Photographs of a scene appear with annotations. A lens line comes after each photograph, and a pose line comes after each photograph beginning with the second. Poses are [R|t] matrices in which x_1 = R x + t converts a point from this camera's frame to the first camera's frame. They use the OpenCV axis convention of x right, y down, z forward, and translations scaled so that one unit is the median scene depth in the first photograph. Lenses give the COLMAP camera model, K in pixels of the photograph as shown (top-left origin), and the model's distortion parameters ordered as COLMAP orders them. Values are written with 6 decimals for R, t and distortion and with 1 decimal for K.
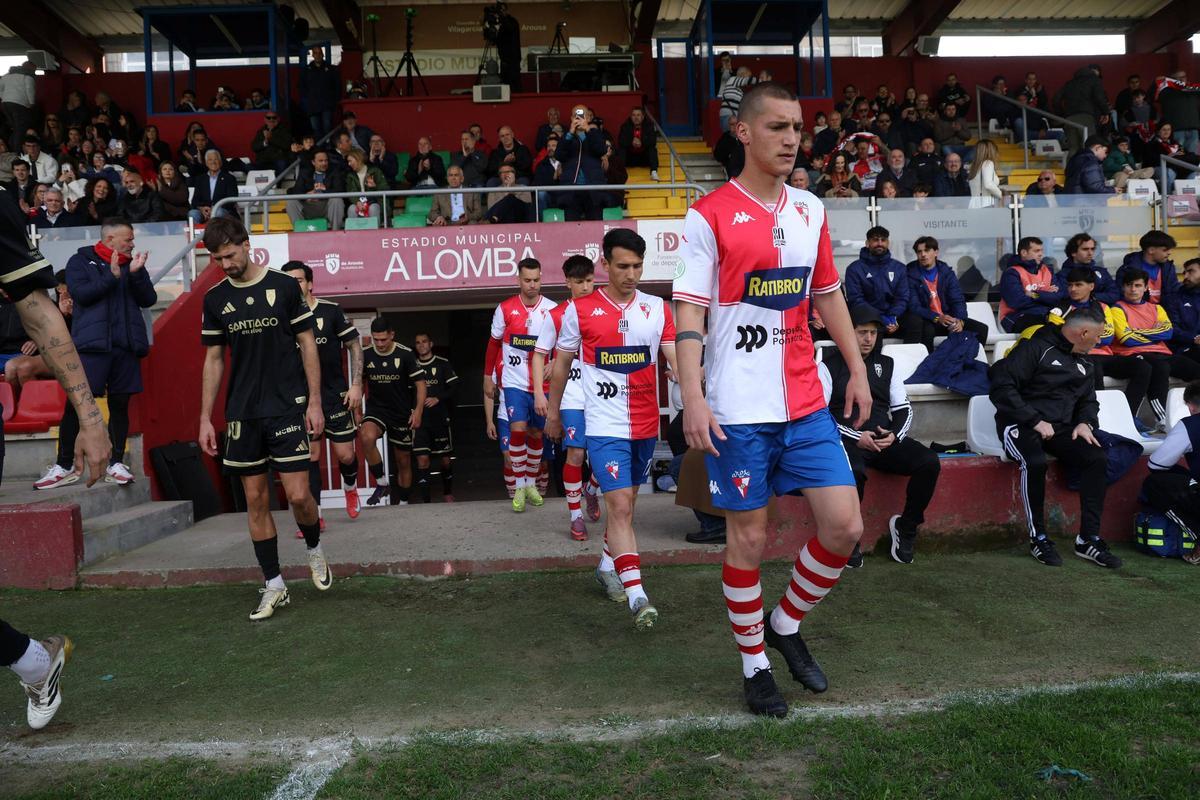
lens RADIAL K [[834.3, 0, 600.0], [0, 834.3, 400.0], [0, 0, 1]] dist [-0.091635, 0.068740]
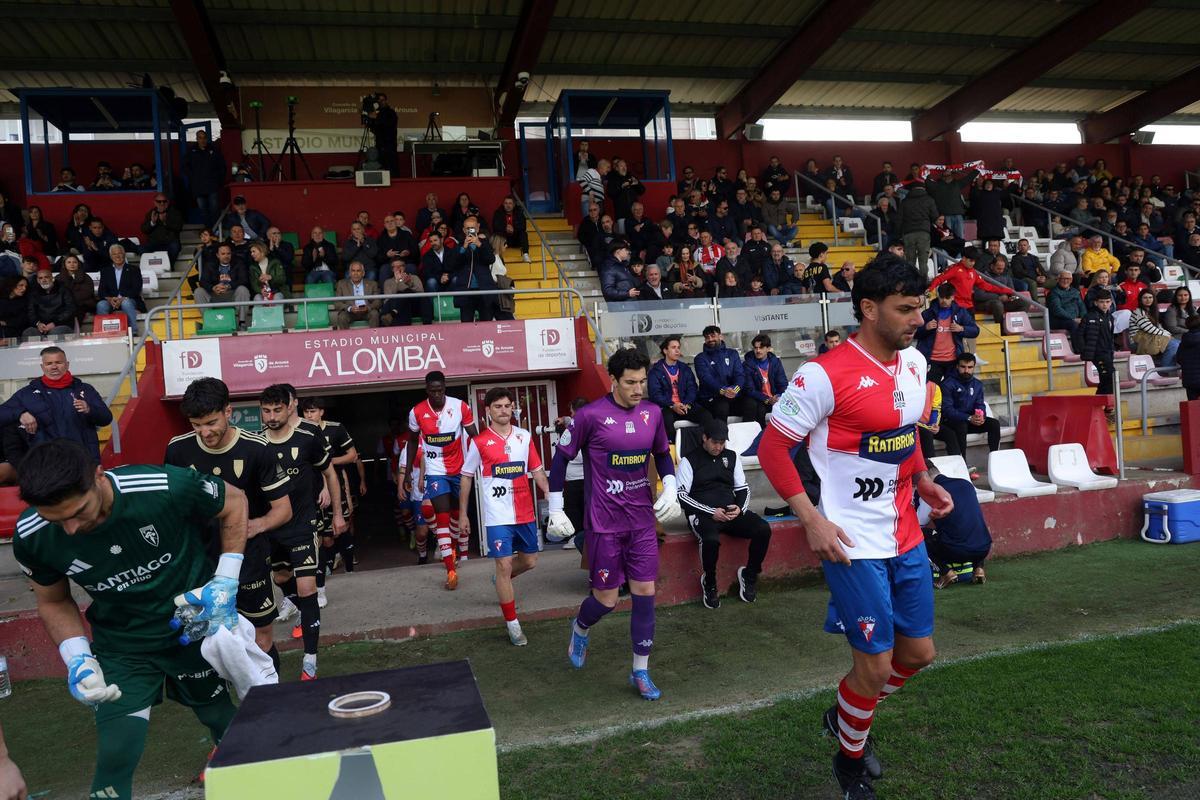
lens RADIAL K [[834.3, 0, 600.0], [0, 834.3, 400.0], [0, 0, 1]] dist [-0.091635, 0.068740]
pose [[0.983166, -0.033889, 0.179544, -0.062592], [0.038202, 0.999057, -0.020621, -0.066325], [-0.178676, 0.027132, 0.983534, -0.181351]]
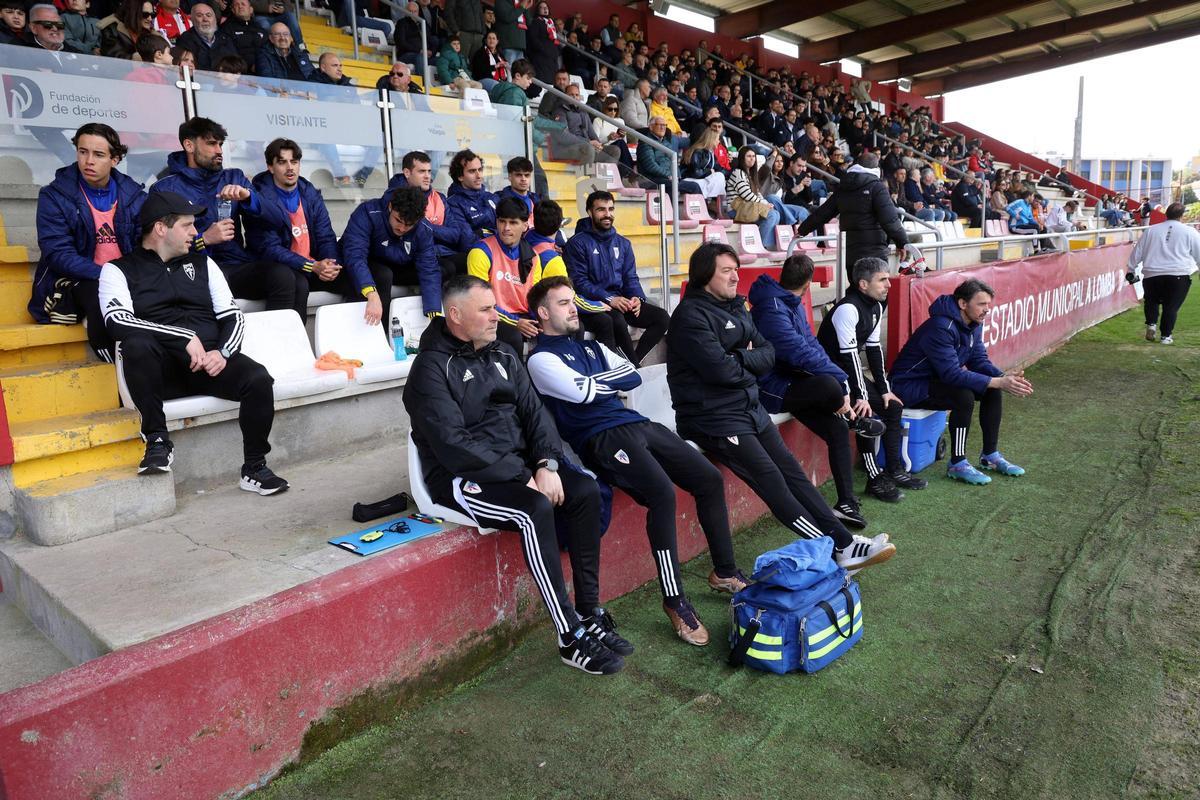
lens RADIAL K [[834.3, 0, 600.0], [0, 834.3, 400.0], [0, 0, 1]] dist [-0.091635, 0.068740]
pose [[0.692812, -0.125705, 0.710077, 0.068860], [0.034769, 0.989367, 0.141225, -0.063137], [-0.720280, -0.073153, 0.689816, 0.290298]]
